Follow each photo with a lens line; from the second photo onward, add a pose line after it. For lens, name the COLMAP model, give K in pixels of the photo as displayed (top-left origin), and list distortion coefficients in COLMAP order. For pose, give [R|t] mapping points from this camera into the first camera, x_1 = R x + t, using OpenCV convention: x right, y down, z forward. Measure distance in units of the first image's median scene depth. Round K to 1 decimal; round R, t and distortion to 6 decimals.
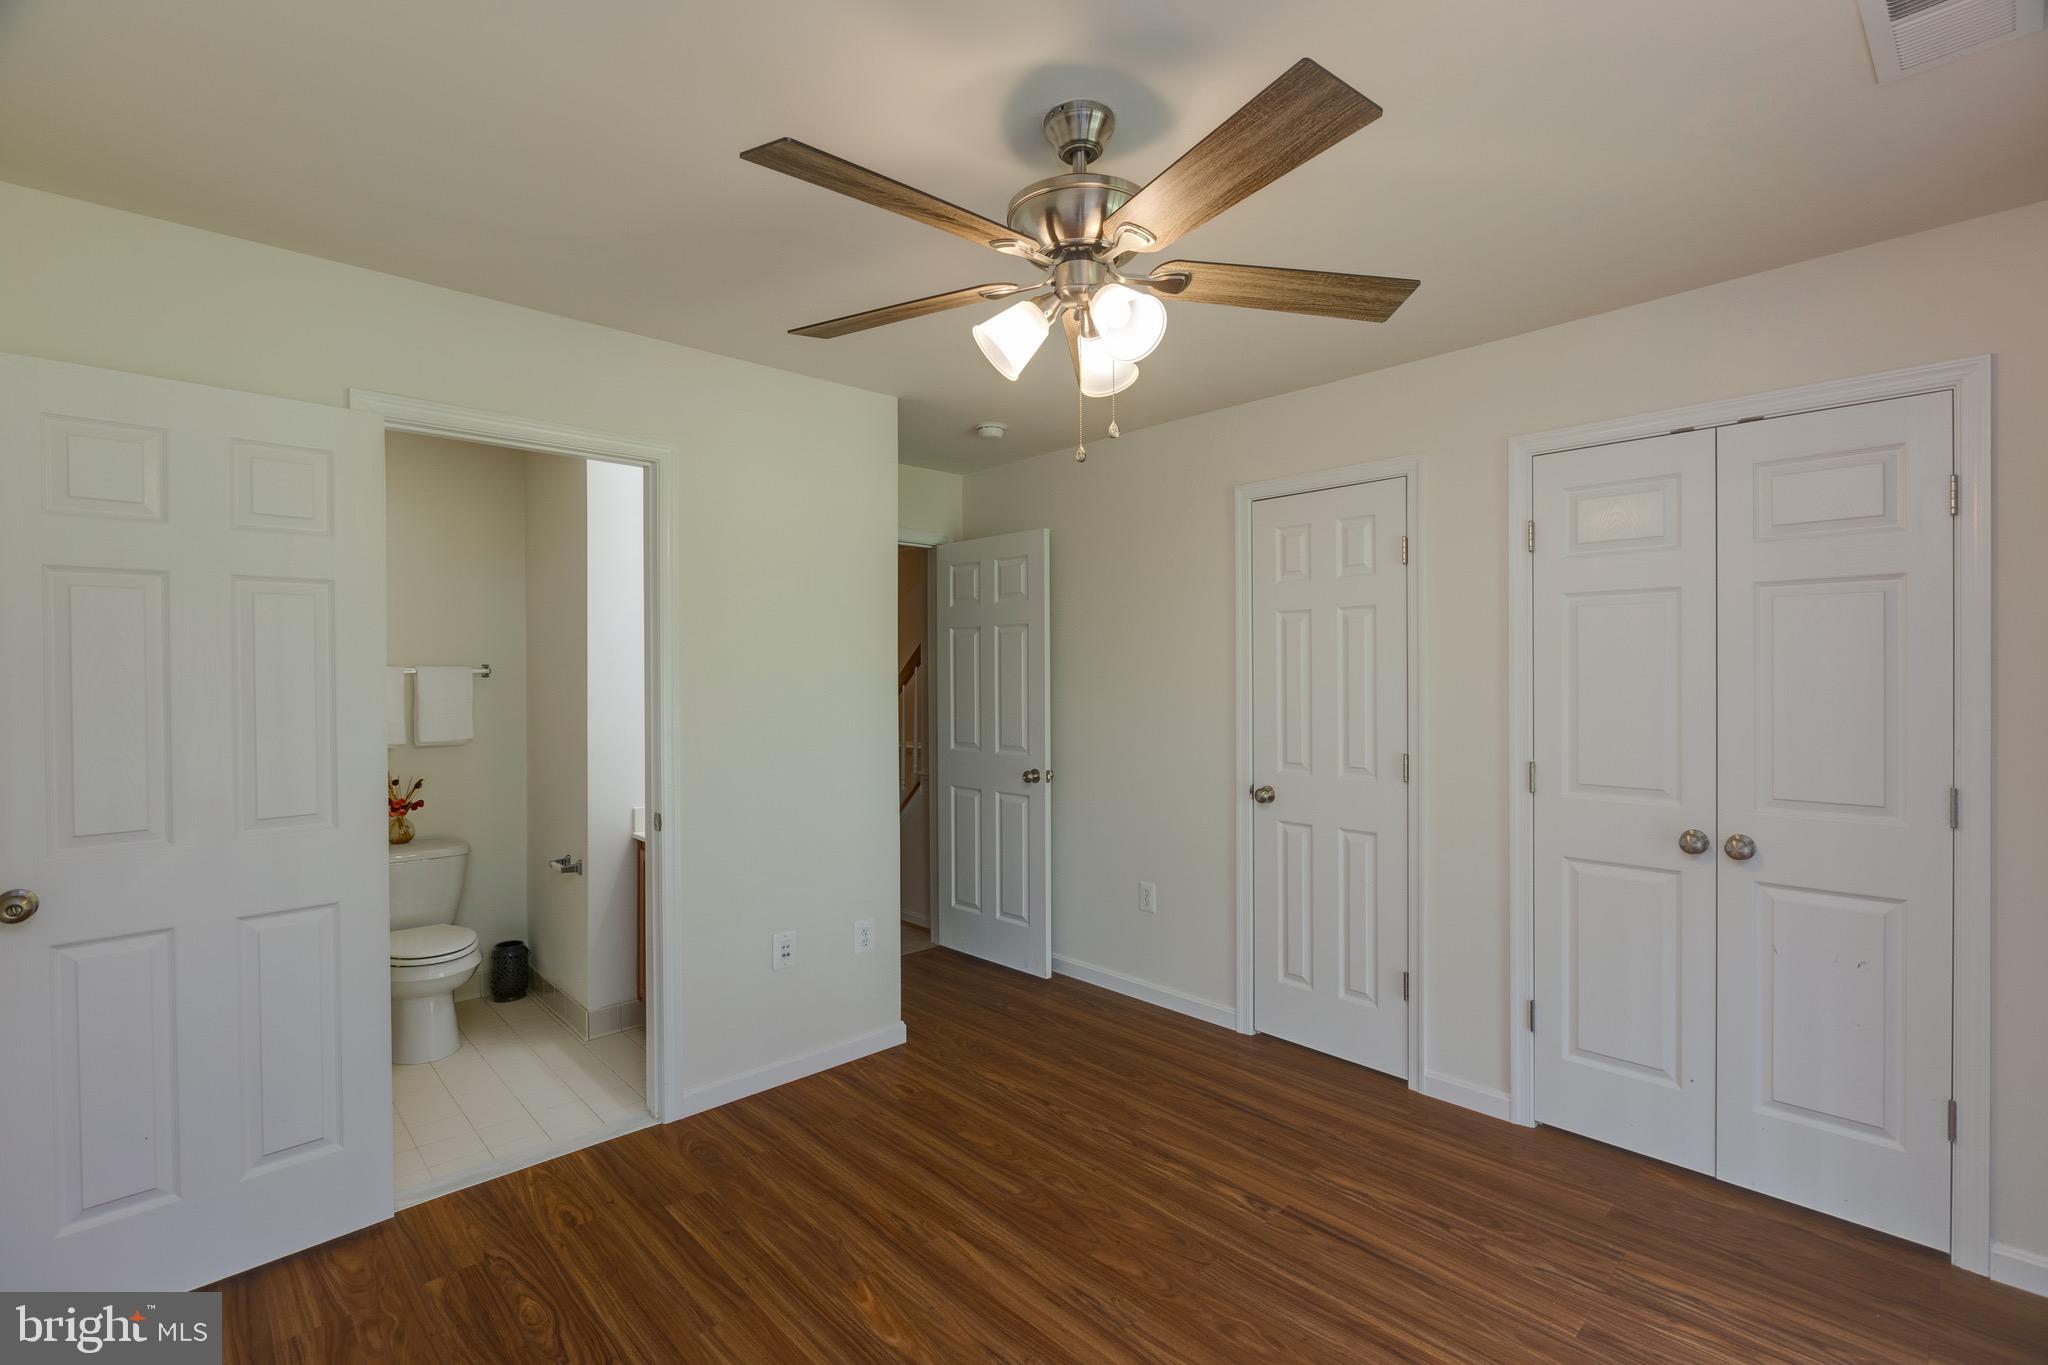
lens RADIAL K [[917.7, 0, 1024.8], [0, 917.7, 672.5], [0, 0, 1]] dist [-0.011237, 0.001302]
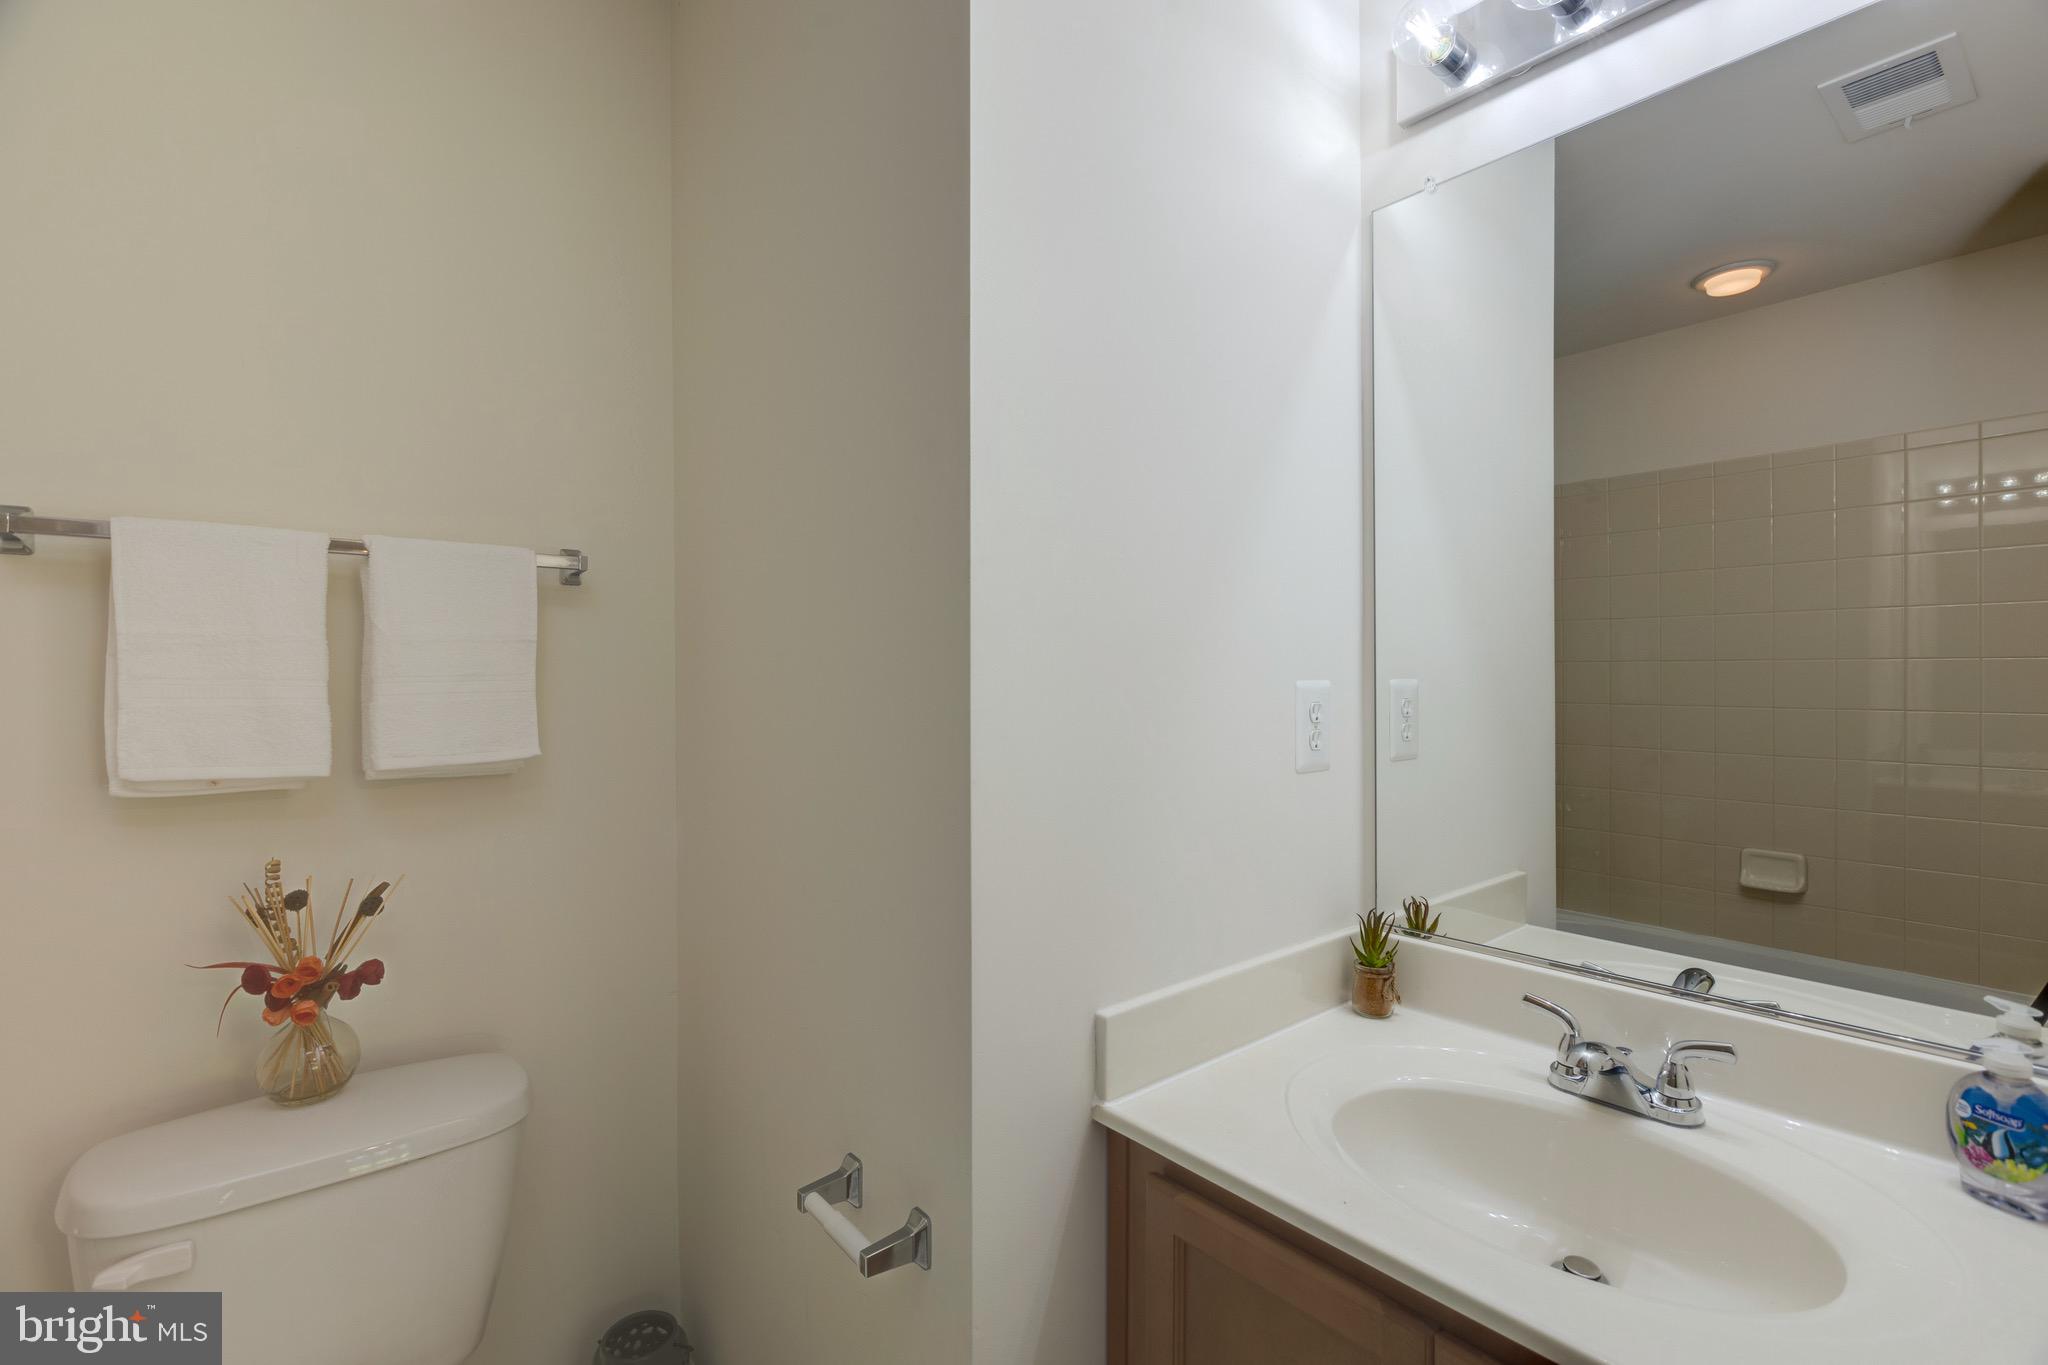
lens RADIAL K [[917.7, 0, 1022.2], [0, 917.7, 681.6], [0, 0, 1]] dist [-0.011237, 0.001302]
pose [[0.997820, -0.004095, -0.065874, -0.416666], [0.003893, 0.999987, -0.003195, 0.047313], [0.065886, 0.002932, 0.997823, 0.698266]]
